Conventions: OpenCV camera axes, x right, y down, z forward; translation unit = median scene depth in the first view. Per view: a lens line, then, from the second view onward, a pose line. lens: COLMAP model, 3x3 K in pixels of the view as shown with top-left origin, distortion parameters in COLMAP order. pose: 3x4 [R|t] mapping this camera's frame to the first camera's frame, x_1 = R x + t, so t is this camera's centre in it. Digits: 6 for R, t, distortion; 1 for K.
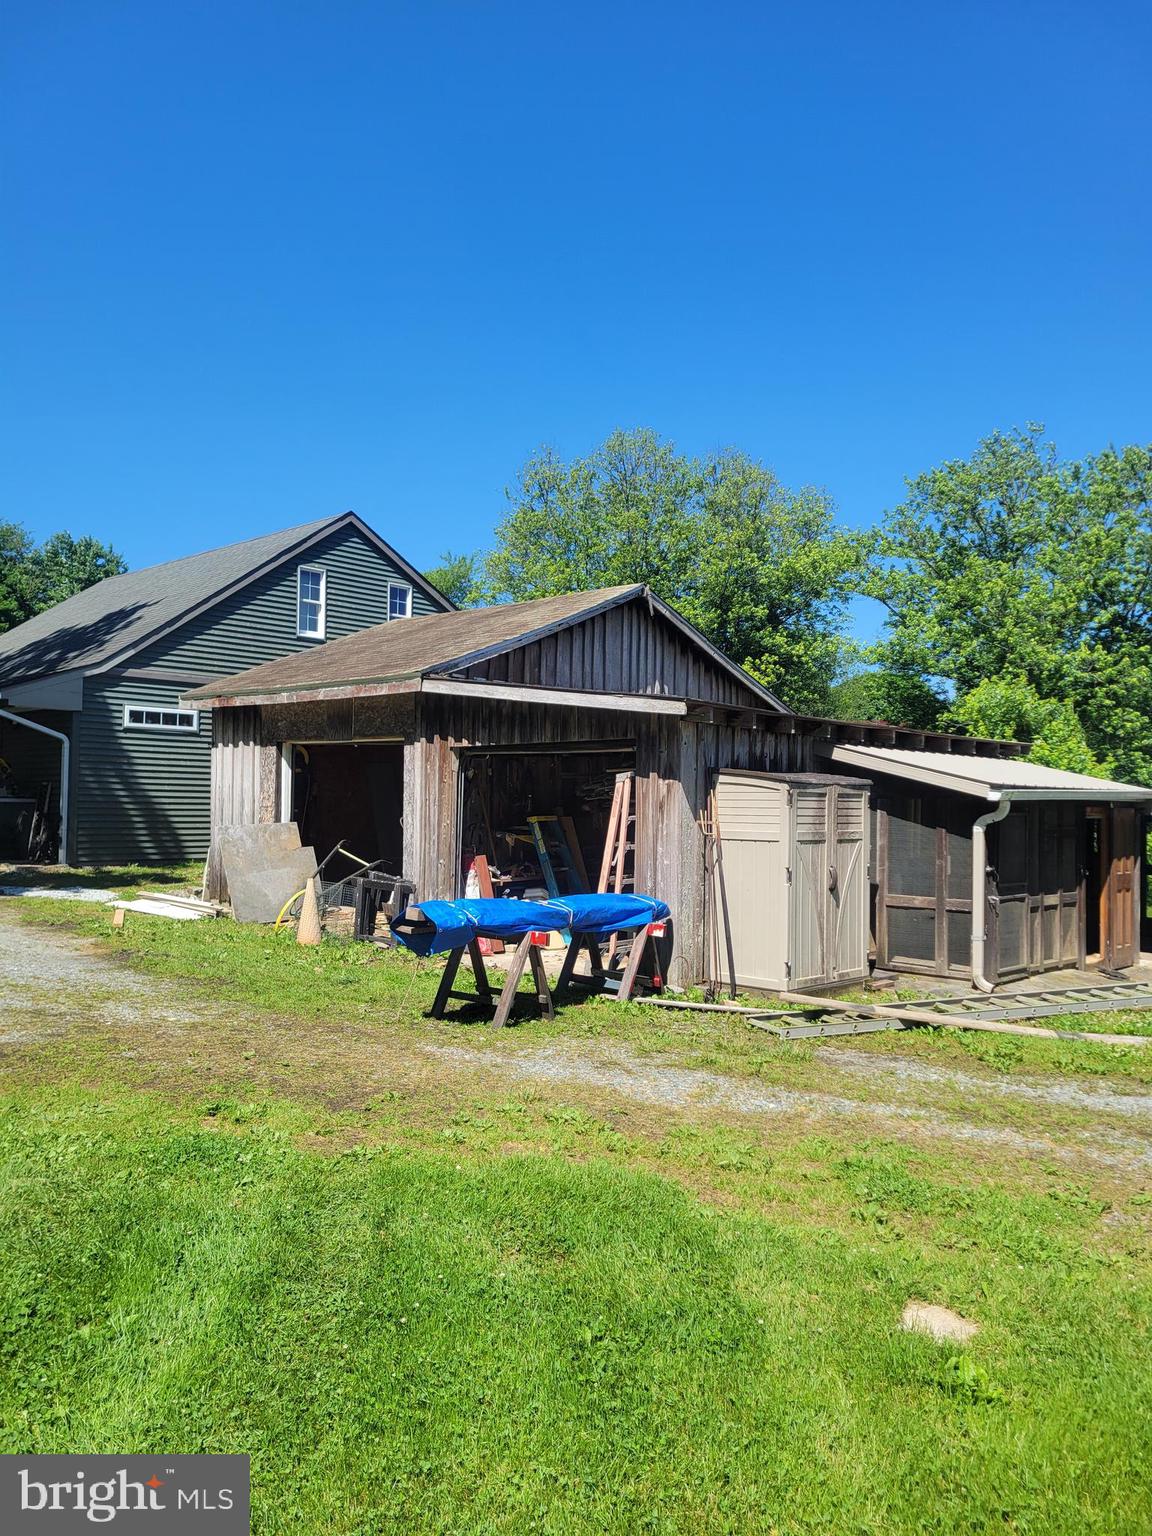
lens RADIAL K [[1153.1, 0, 578.6], [0, 1153.1, 769.0], [0, 0, 1]] dist [0.055829, -0.005727]
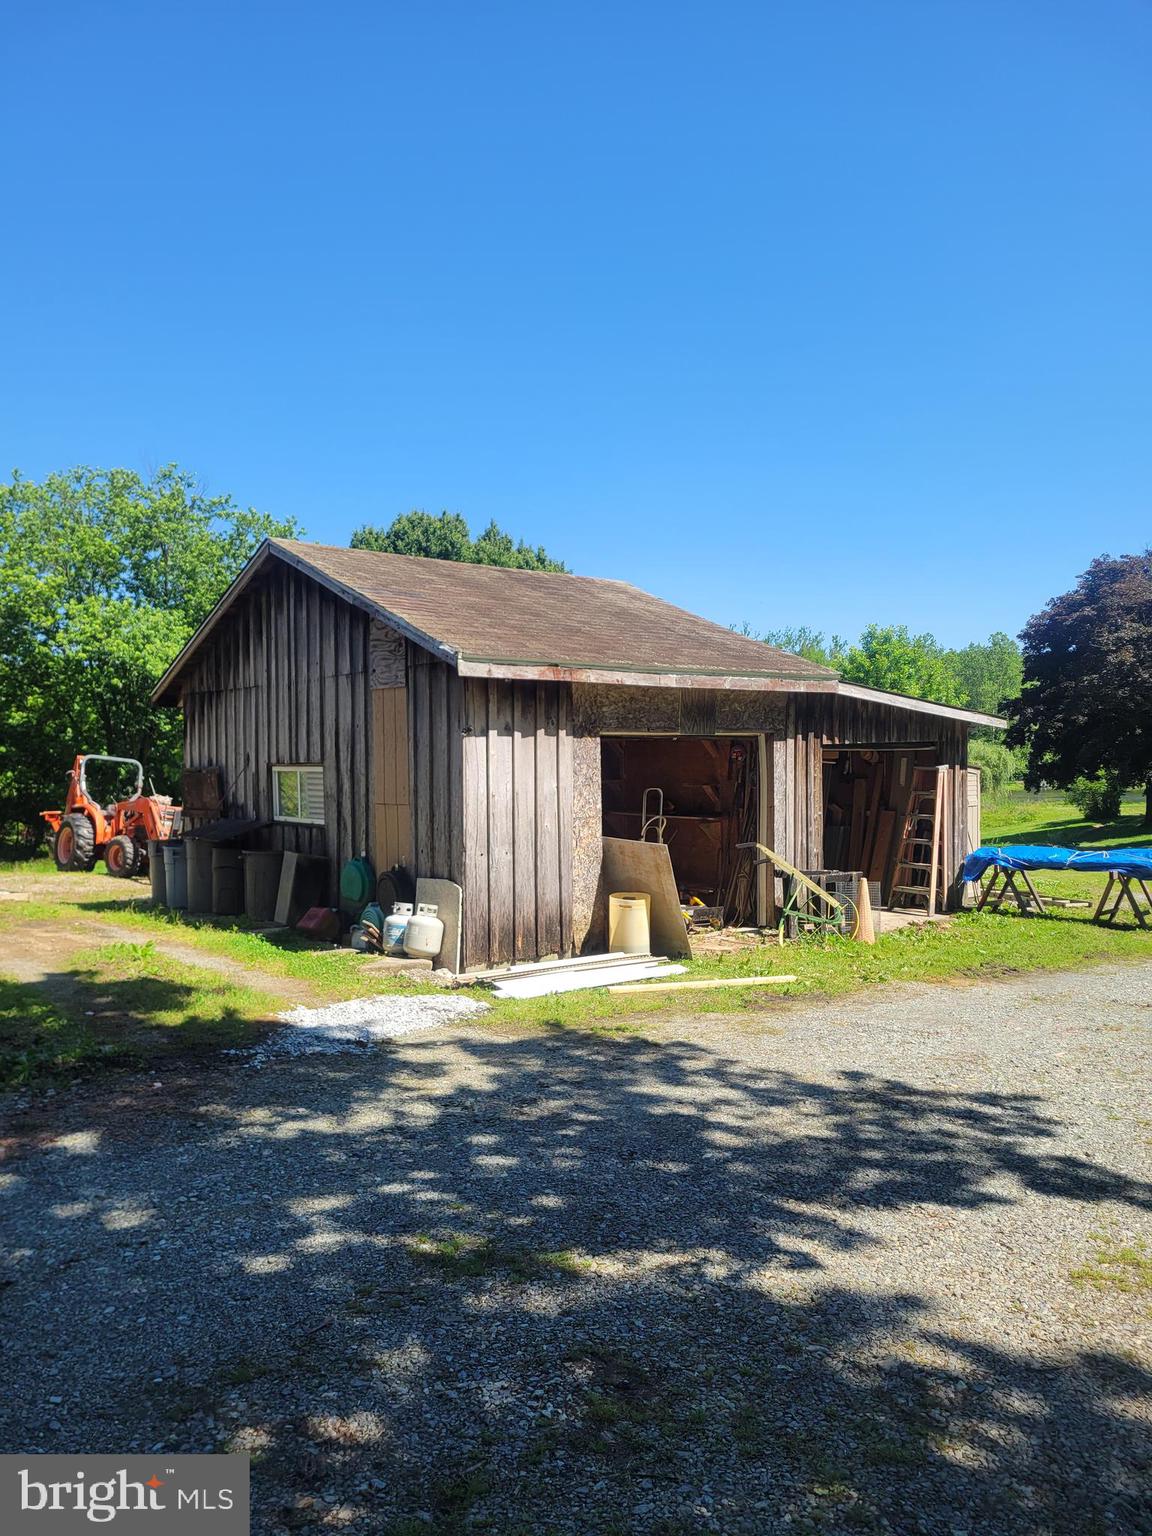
lens RADIAL K [[1153.1, 0, 575.0], [0, 1153.1, 771.3], [0, 0, 1]] dist [0.055829, -0.005727]
pose [[0.105945, -0.024471, 0.994071, -1.183178], [-0.006558, 0.999658, 0.025307, -0.018645], [-0.994350, -0.009200, 0.105748, 1.070121]]
